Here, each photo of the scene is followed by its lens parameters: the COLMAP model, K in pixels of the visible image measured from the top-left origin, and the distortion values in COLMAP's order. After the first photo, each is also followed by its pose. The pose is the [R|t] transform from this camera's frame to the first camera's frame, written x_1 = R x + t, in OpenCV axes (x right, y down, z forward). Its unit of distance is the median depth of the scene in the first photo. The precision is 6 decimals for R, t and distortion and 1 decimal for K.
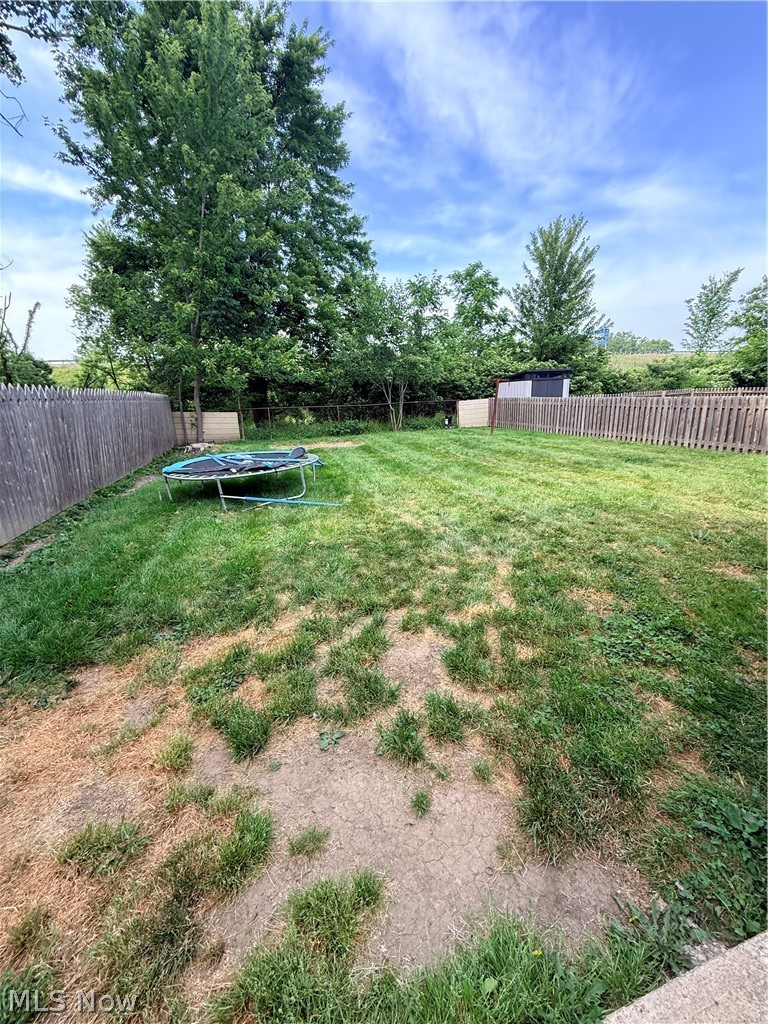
lens RADIAL K [[404.9, 0, 382.5], [0, 404.9, 508.6], [0, 0, 1]] dist [-0.000821, 0.000047]
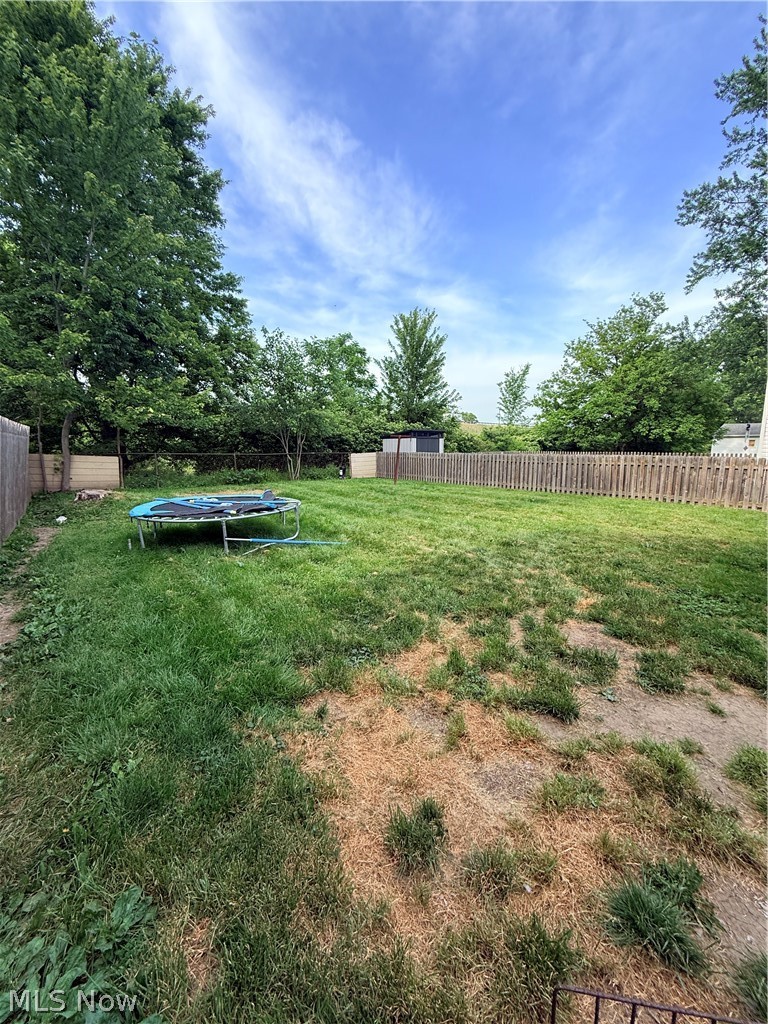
lens RADIAL K [[404.9, 0, 382.5], [0, 404.9, 508.6], [0, 0, 1]] dist [-0.000821, 0.000047]
pose [[0.930921, -0.014816, 0.364921, -0.104279], [0.062461, 0.990915, -0.119106, 0.008833], [-0.359841, 0.133672, 0.923389, 0.001580]]
